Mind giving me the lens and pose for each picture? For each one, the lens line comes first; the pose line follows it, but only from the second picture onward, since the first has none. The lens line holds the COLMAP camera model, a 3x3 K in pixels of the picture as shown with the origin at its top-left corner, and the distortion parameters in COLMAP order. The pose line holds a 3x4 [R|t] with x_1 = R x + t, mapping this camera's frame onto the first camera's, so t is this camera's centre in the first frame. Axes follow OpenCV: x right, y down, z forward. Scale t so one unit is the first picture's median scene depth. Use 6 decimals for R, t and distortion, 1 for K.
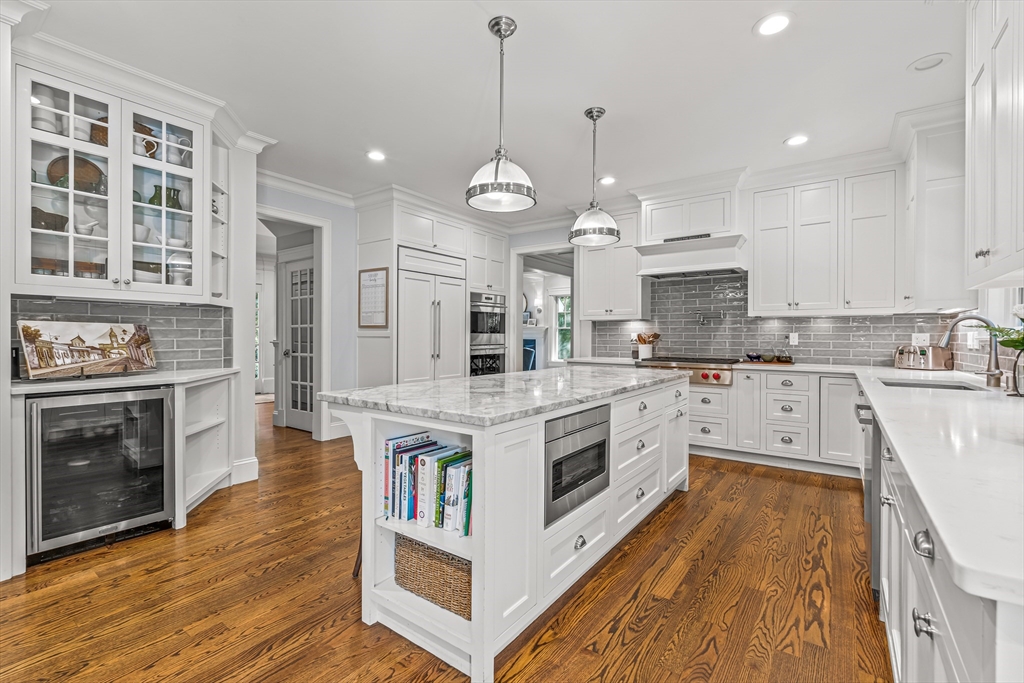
lens RADIAL K [[454.4, 0, 505.9], [0, 454.4, 341.3], [0, 0, 1]] dist [-0.003148, -0.000155]
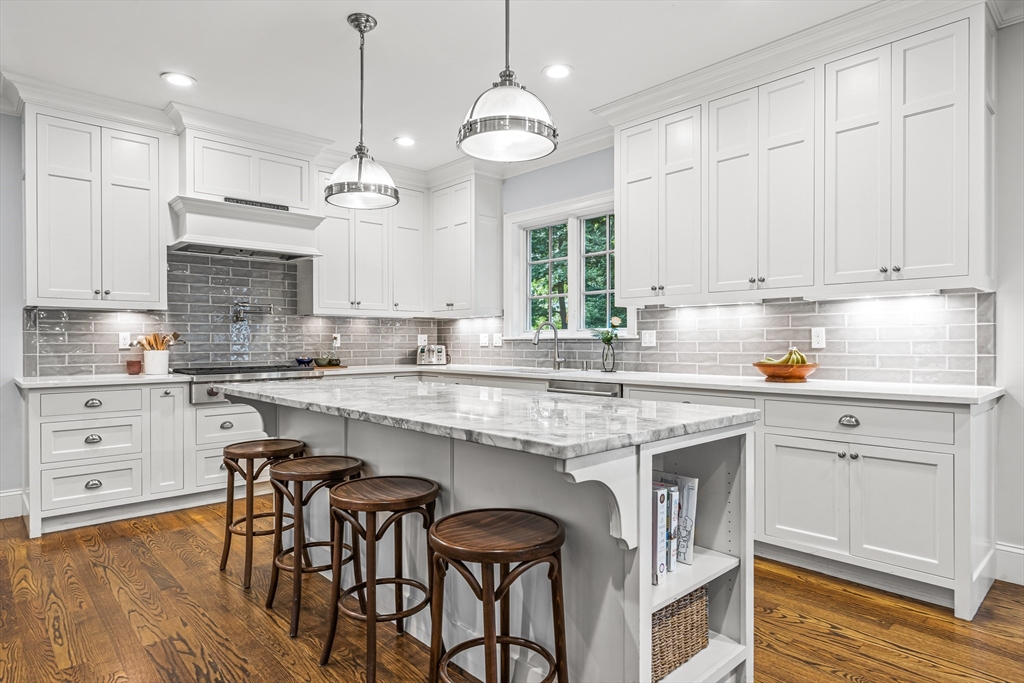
lens RADIAL K [[576.4, 0, 510.1], [0, 576.4, 340.7], [0, 0, 1]] dist [-0.004224, -0.000472]
pose [[0.197091, -0.003861, 0.980378, -0.434336], [0.014120, 0.999900, 0.001099, -0.000348], [-0.980283, 0.013626, 0.197126, 0.412577]]
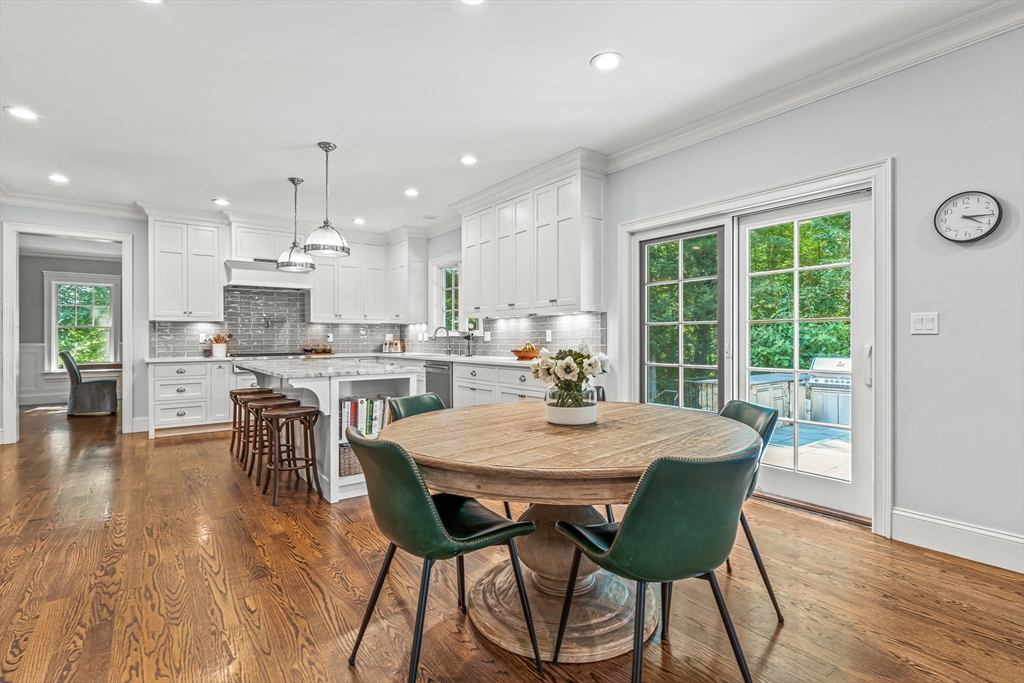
lens RADIAL K [[483.3, 0, 514.9], [0, 483.3, 334.5], [0, 0, 1]] dist [-0.002837, -0.000543]
pose [[0.296462, -0.000516, 0.955045, -0.720261], [0.016935, 0.999845, -0.004716, 0.002670], [-0.954895, 0.017572, 0.296424, -0.077520]]
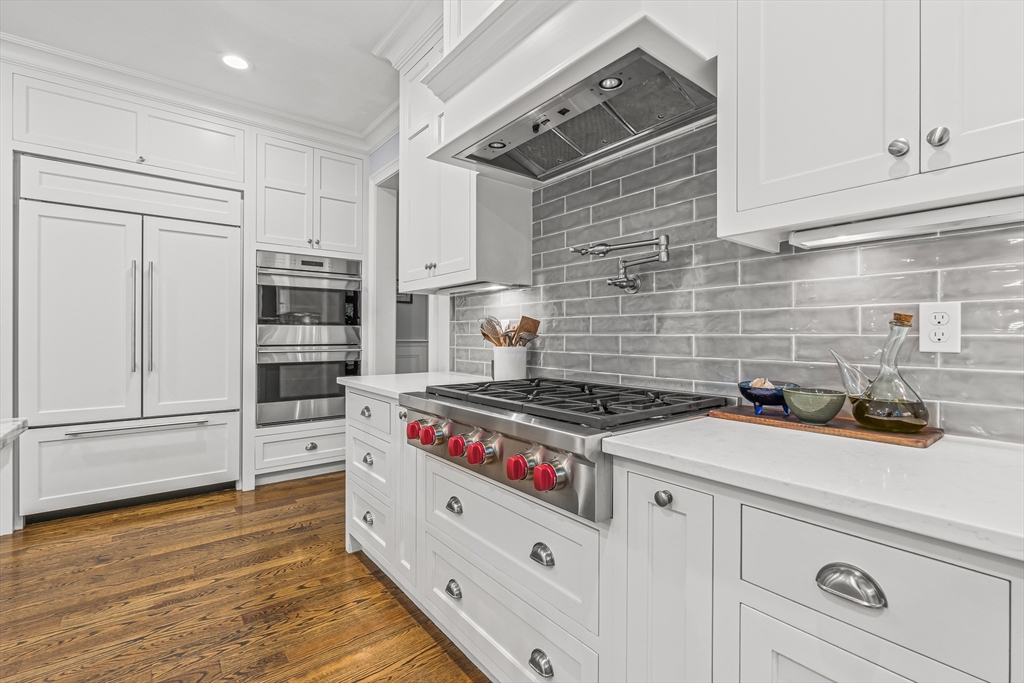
lens RADIAL K [[454.4, 0, 509.3], [0, 454.4, 340.3], [0, 0, 1]] dist [-0.003148, -0.000155]
pose [[0.963445, 0.003238, -0.267888, 0.474238], [-0.004378, 0.999984, -0.003660, 0.003278], [0.267872, 0.004699, 0.963443, 0.703656]]
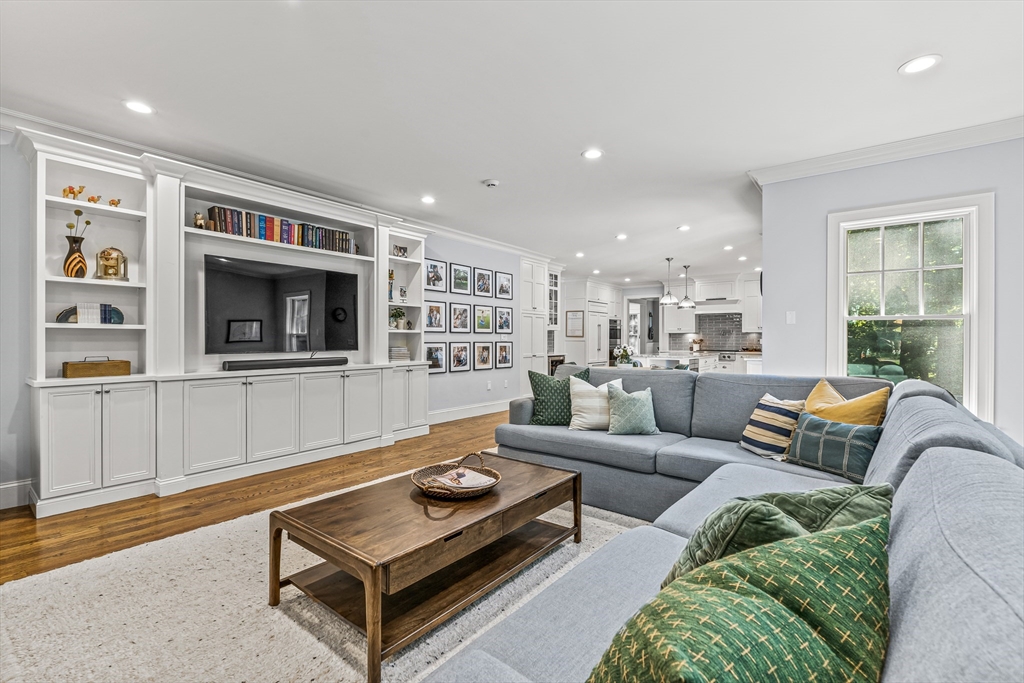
lens RADIAL K [[454.4, 0, 506.8], [0, 454.4, 339.2], [0, 0, 1]] dist [-0.003148, -0.000155]
pose [[0.999475, -0.001410, -0.032384, -0.616248], [0.001073, 0.999945, -0.010404, 0.005431], [0.032397, 0.010364, 0.999421, -1.401265]]
